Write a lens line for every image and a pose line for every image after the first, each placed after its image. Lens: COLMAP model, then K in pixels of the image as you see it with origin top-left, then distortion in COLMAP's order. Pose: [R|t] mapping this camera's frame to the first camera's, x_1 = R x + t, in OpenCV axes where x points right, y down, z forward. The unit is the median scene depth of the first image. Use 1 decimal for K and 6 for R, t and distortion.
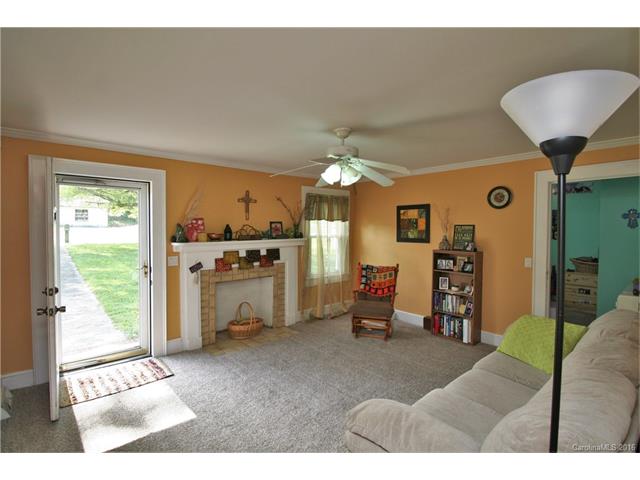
lens RADIAL K [[317.4, 0, 320.2], [0, 317.4, 237.3], [0, 0, 1]] dist [0.000630, 0.000063]
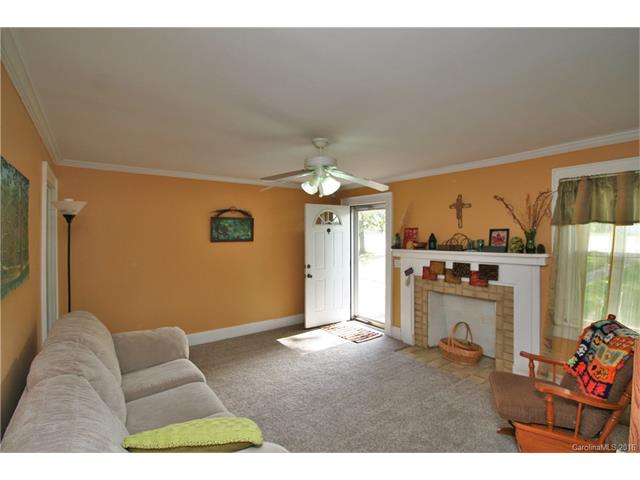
lens RADIAL K [[317.4, 0, 320.2], [0, 317.4, 237.3], [0, 0, 1]] dist [0.000630, 0.000063]
pose [[-0.094205, 0.004727, -0.995542, 0.686769], [-0.032441, 0.999443, 0.007816, -0.023486], [0.995024, 0.033033, -0.093999, 0.705598]]
